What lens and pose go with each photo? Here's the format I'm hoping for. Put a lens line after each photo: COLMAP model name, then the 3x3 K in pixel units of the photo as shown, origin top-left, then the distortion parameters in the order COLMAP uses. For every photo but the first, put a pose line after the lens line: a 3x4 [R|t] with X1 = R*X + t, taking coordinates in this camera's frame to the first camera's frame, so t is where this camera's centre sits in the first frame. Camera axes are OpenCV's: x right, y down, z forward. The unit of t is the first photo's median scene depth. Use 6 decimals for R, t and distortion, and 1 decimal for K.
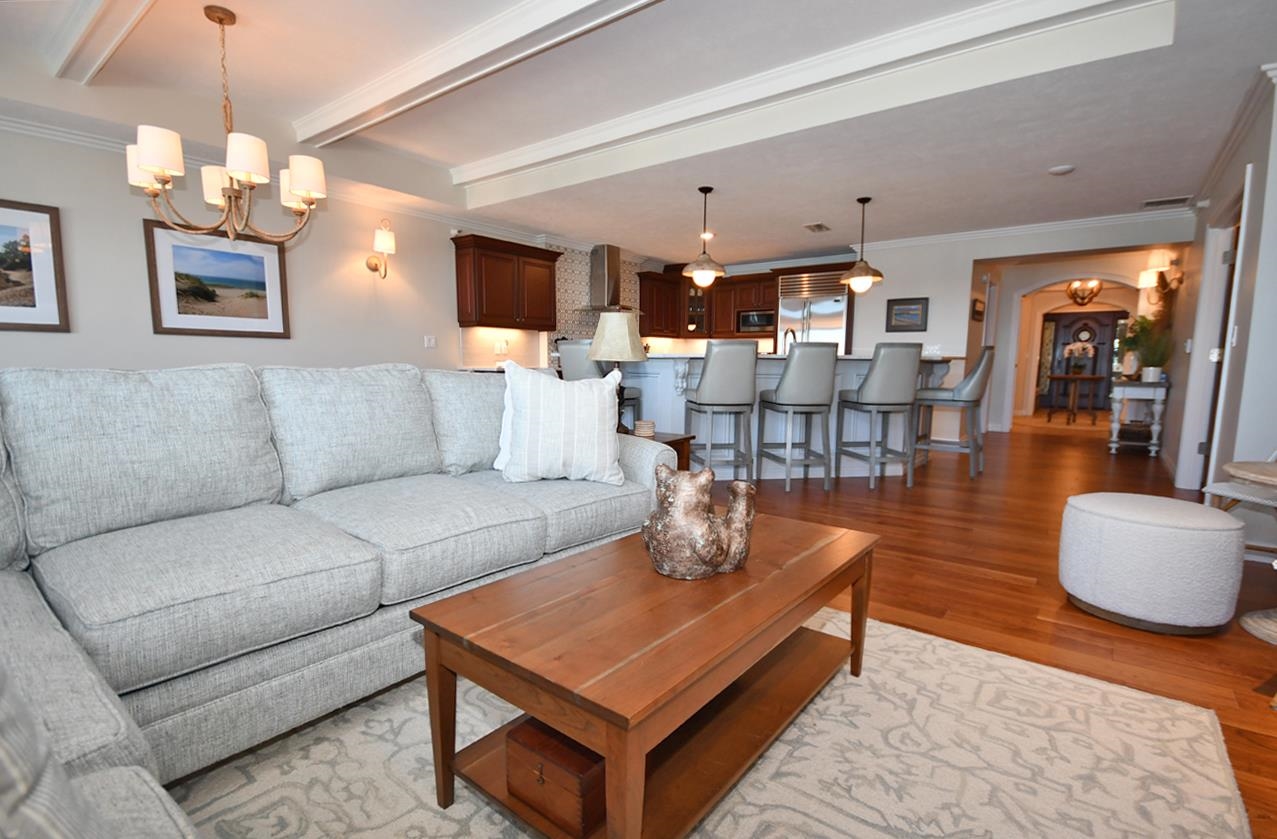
lens RADIAL K [[582.8, 0, 646.8], [0, 582.8, 433.9], [0, 0, 1]] dist [0.021873, -0.016903]
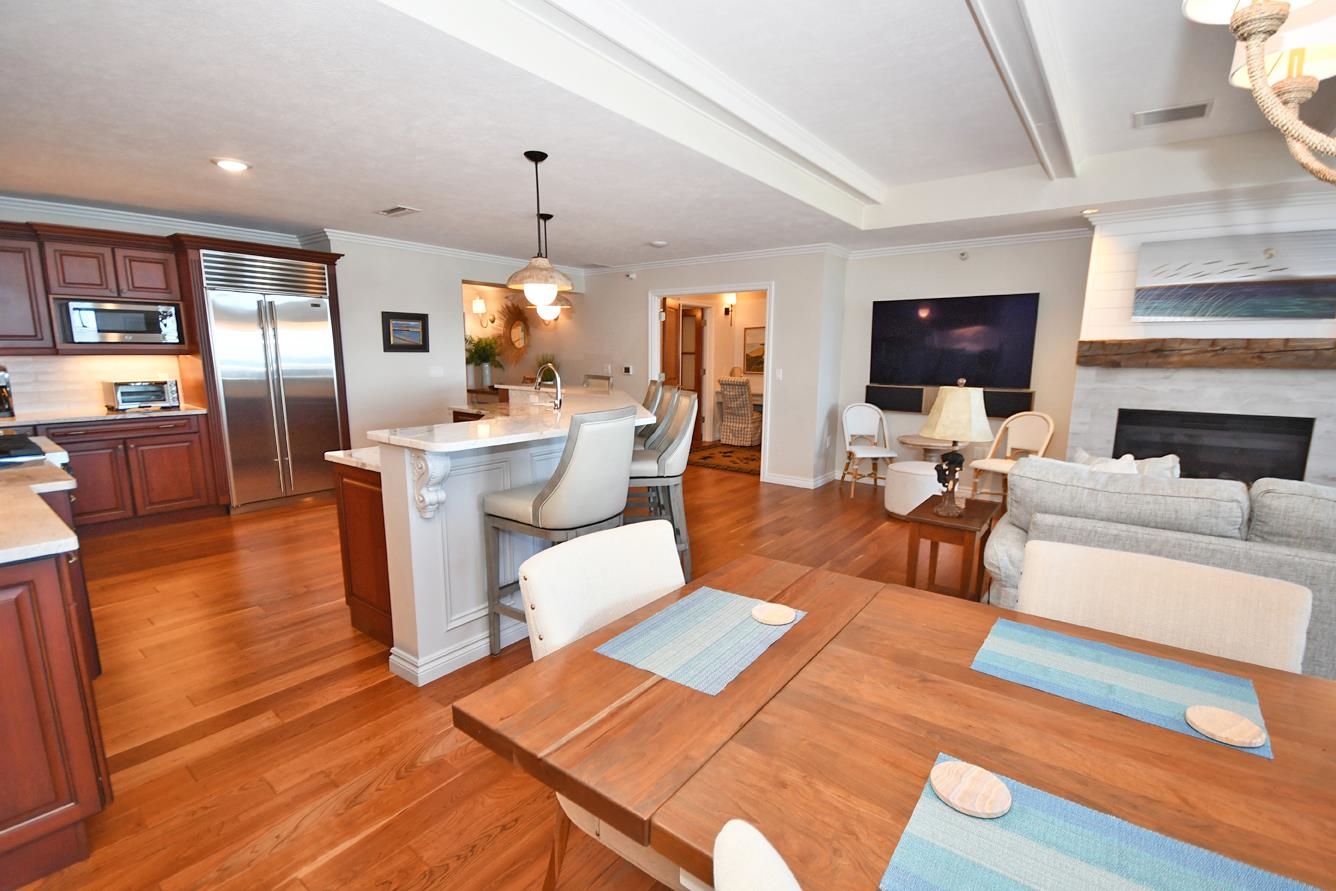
lens RADIAL K [[592.0, 0, 663.3], [0, 592.0, 455.3], [0, 0, 1]] dist [0.034275, -0.023389]
pose [[-0.001714, -0.179114, 0.983827, -0.465331], [0.115533, 0.977205, 0.178110, -0.151916], [-0.993302, 0.113970, 0.019019, 0.688459]]
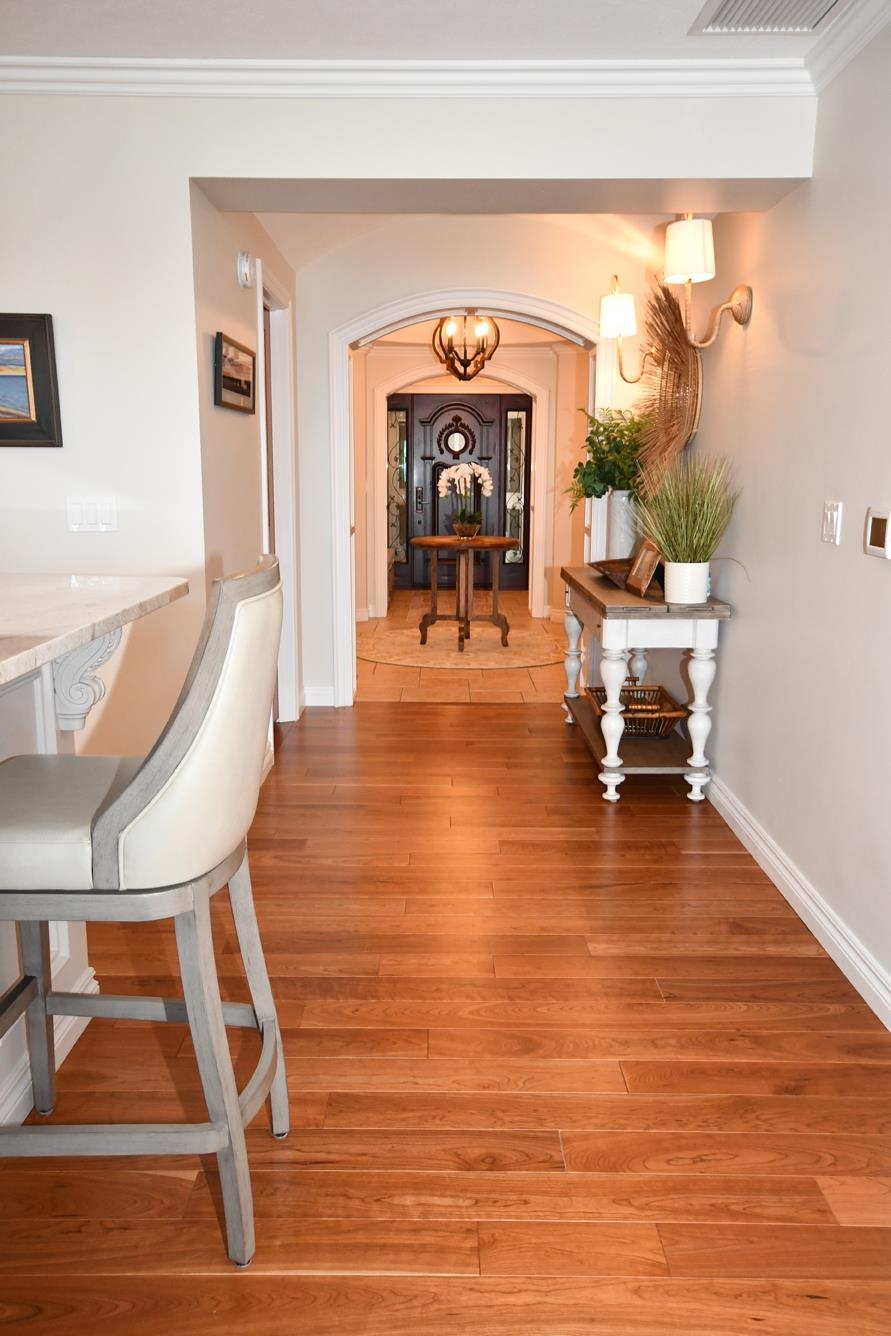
lens RADIAL K [[1051.1, 0, 445.5], [0, 1051.1, 668.0], [0, 0, 1]] dist [-0.001375, 0.002664]
pose [[0.790312, -0.120489, 0.600740, 0.341586], [0.081078, 0.992417, 0.092384, -0.114466], [-0.607316, -0.024305, 0.794089, 0.557743]]
